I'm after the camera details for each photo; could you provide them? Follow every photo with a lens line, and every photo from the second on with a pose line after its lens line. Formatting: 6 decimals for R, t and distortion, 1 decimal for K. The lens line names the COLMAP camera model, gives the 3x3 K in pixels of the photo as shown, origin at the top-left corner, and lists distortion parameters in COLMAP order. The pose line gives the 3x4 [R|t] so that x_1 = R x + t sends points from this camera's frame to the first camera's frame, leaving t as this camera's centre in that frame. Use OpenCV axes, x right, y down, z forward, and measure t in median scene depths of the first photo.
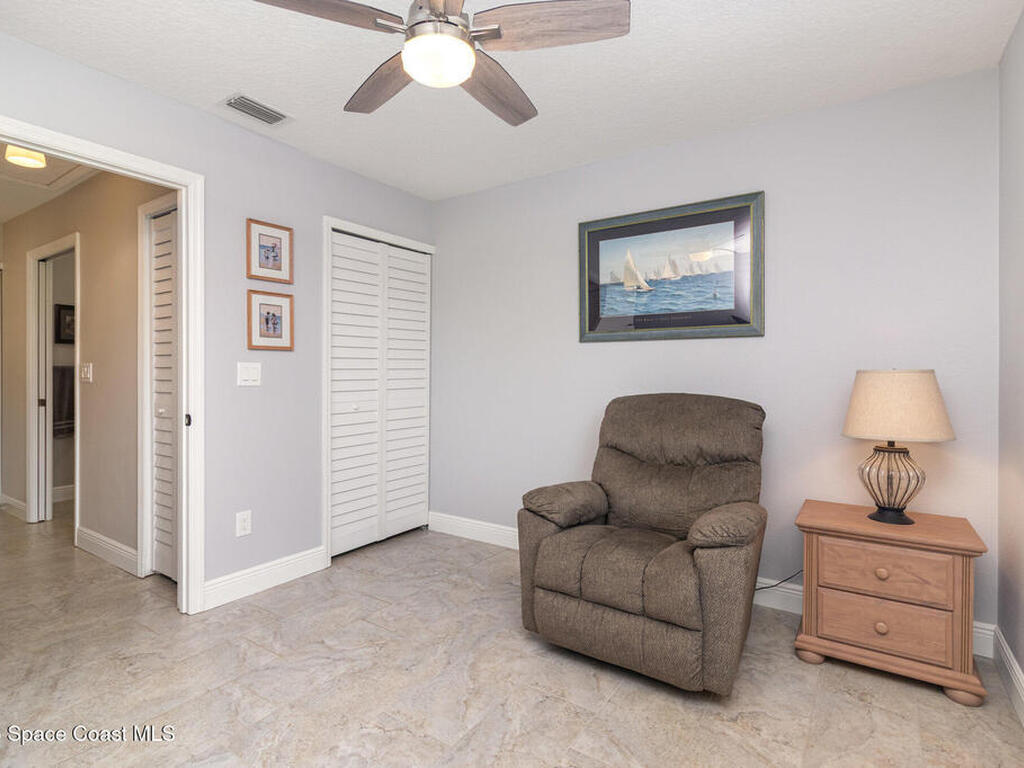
lens RADIAL K [[532.1, 0, 506.5], [0, 532.1, 381.0], [0, 0, 1]] dist [-0.000055, 0.000994]
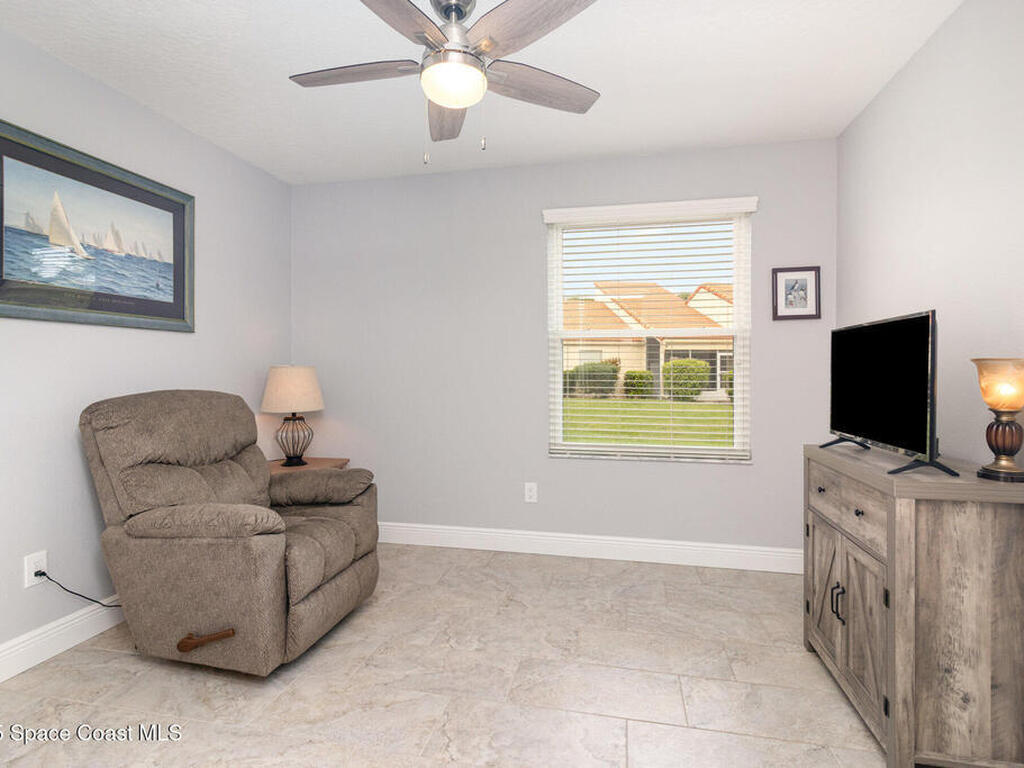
lens RADIAL K [[532.1, 0, 505.8], [0, 532.1, 382.4], [0, 0, 1]] dist [-0.000055, 0.000994]
pose [[-0.381927, -0.043229, 0.923181, -0.710561], [-0.013402, 0.999059, 0.041238, -0.035518], [-0.924095, 0.003377, -0.382147, 0.784956]]
